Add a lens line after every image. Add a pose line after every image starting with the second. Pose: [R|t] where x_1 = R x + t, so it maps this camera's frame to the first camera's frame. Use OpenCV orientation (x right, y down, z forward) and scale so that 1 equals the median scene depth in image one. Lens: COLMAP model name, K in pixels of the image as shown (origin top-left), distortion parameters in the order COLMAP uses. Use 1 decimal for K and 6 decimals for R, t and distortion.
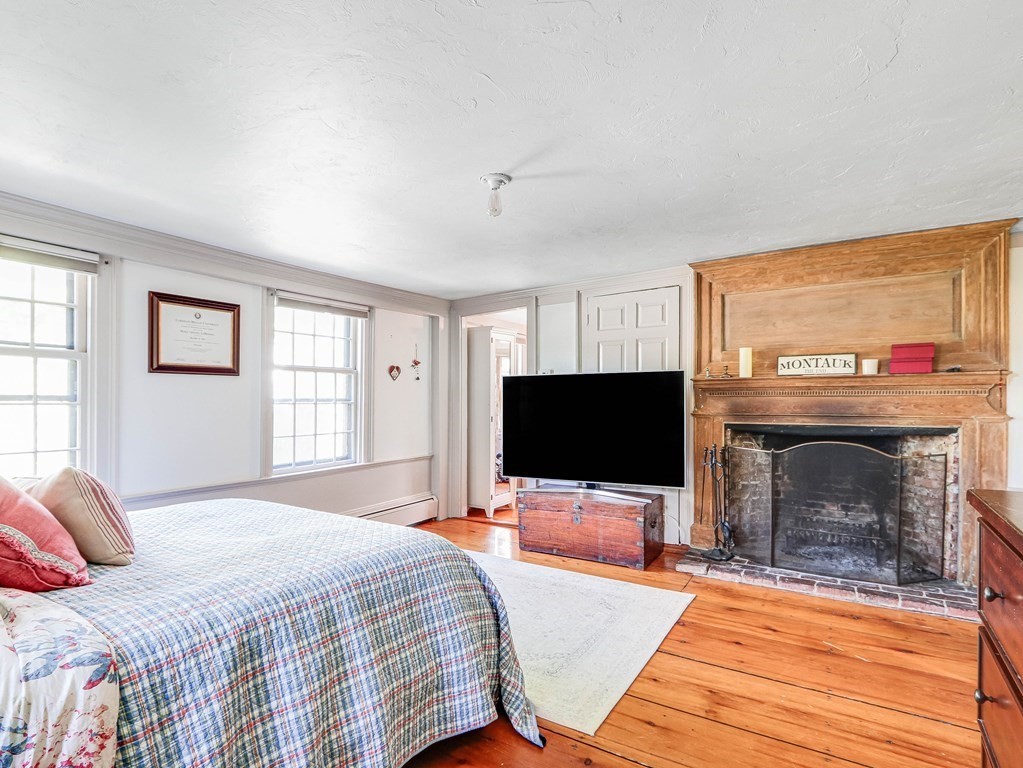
lens RADIAL K [[544.9, 0, 509.6], [0, 544.9, 392.0], [0, 0, 1]] dist [-0.000678, 0.000622]
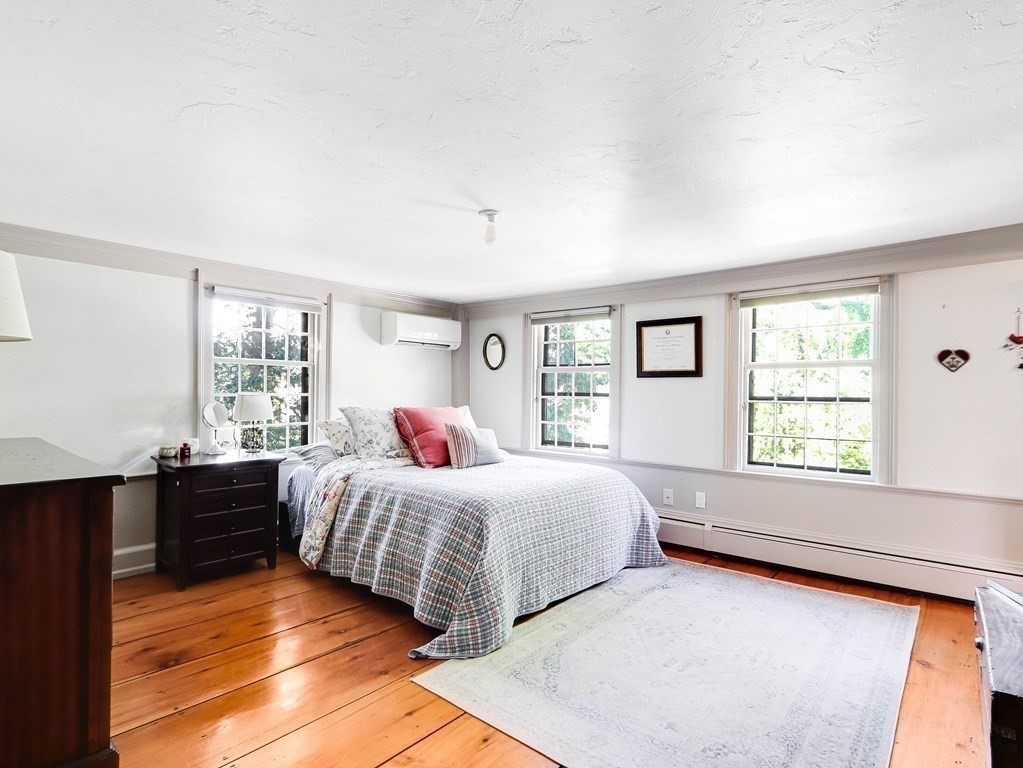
lens RADIAL K [[535.9, 0, 509.7], [0, 535.9, 387.6], [0, 0, 1]] dist [-0.007500, -0.002159]
pose [[-0.154581, -0.010591, -0.987923, 0.699192], [0.003662, 0.999930, -0.011293, 0.004833], [0.987973, -0.005363, -0.154531, 0.769230]]
